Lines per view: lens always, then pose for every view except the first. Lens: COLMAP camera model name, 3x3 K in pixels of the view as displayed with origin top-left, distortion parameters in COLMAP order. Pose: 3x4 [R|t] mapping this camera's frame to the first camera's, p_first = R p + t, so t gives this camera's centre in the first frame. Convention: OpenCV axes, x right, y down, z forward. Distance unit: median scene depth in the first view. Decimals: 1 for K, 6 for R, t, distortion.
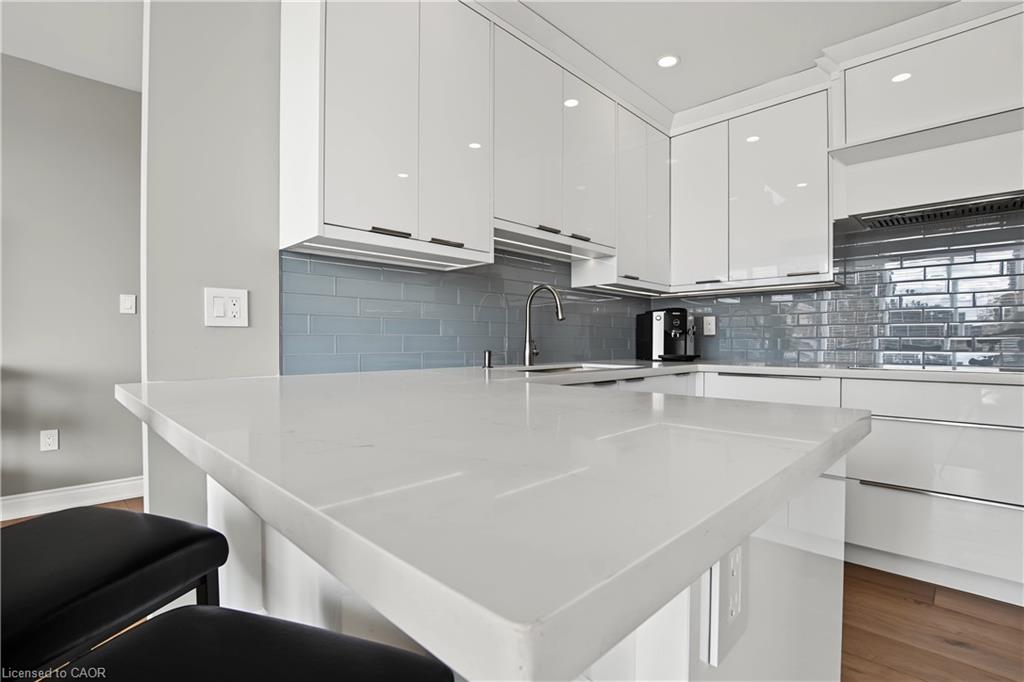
lens RADIAL K [[478.1, 0, 537.8], [0, 478.1, 349.3], [0, 0, 1]] dist [-0.030705, 0.004009]
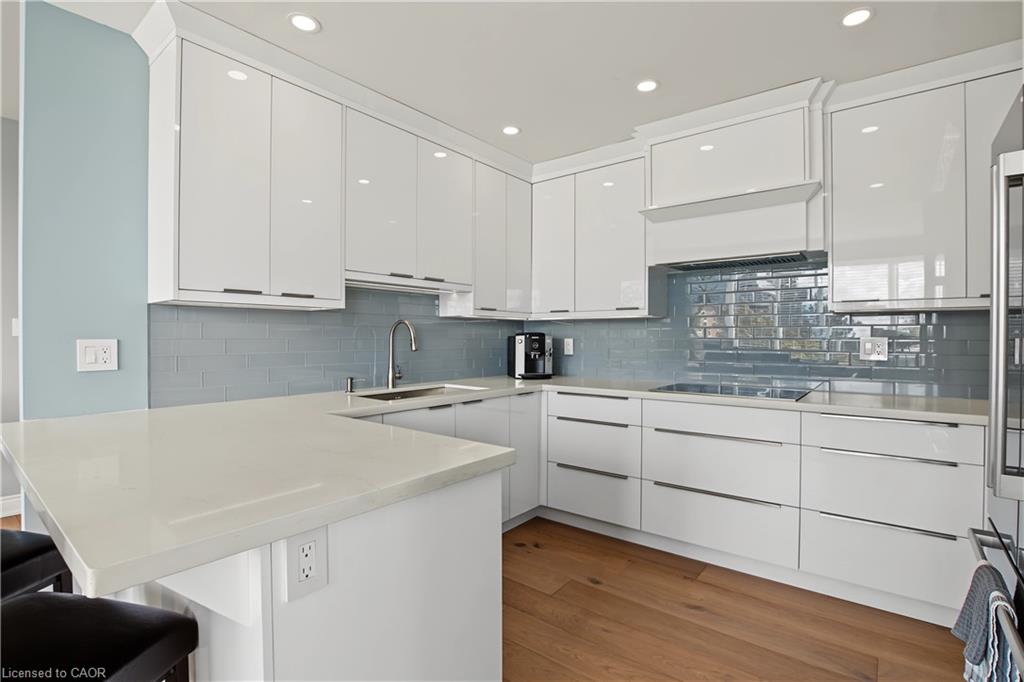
lens RADIAL K [[478.1, 0, 530.2], [0, 478.1, 342.5], [0, 0, 1]] dist [-0.030705, 0.004009]
pose [[0.995177, -0.001322, 0.098084, 0.201495], [0.001802, 0.999987, -0.004805, -0.070240], [-0.098076, 0.004959, 0.995167, -0.184309]]
